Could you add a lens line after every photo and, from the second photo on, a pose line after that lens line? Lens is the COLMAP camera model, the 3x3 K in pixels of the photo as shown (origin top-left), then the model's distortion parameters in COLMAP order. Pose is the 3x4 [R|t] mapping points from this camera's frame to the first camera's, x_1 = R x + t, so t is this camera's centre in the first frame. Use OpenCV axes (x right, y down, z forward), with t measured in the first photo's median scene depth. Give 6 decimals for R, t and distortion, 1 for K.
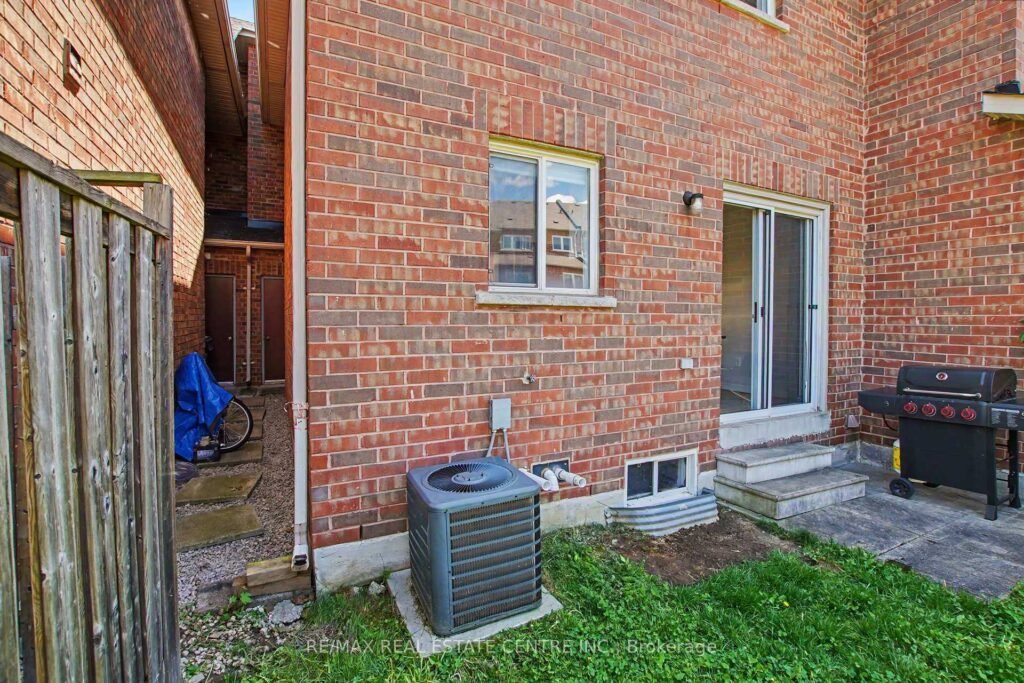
lens RADIAL K [[471.3, 0, 514.1], [0, 471.3, 333.5], [0, 0, 1]] dist [-0.033430, -0.000033]
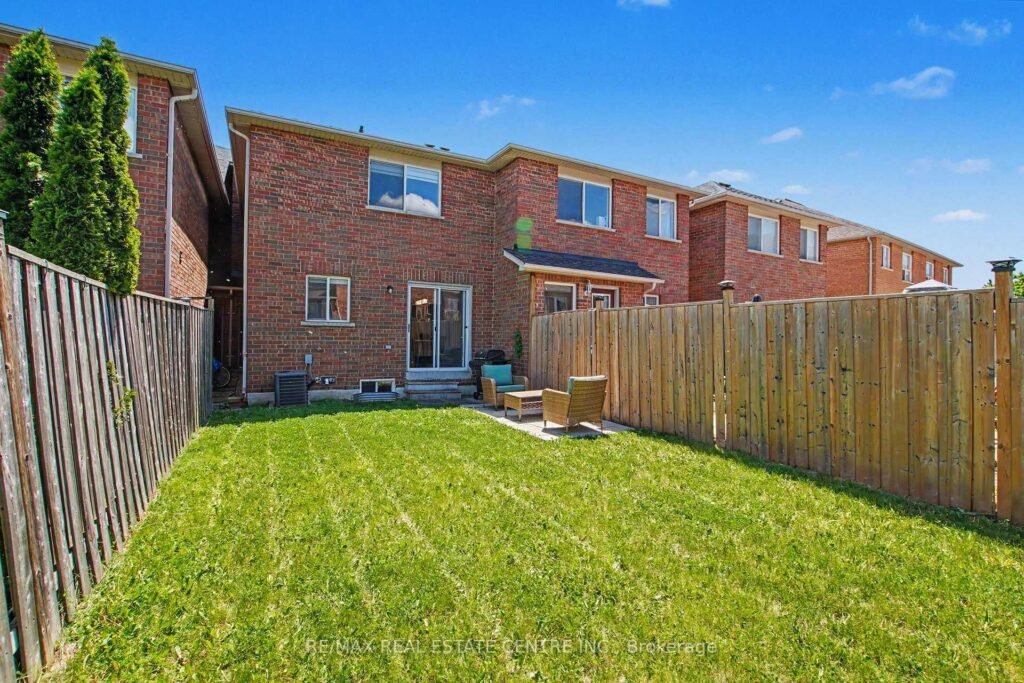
lens RADIAL K [[479.6, 0, 516.2], [0, 479.6, 344.2], [0, 0, 1]] dist [-0.023344, 0.000044]
pose [[0.999423, 0.015308, 0.030320, 1.315616], [-0.015082, 0.999857, -0.007673, 0.072296], [-0.030433, 0.007212, 0.999511, -2.360135]]
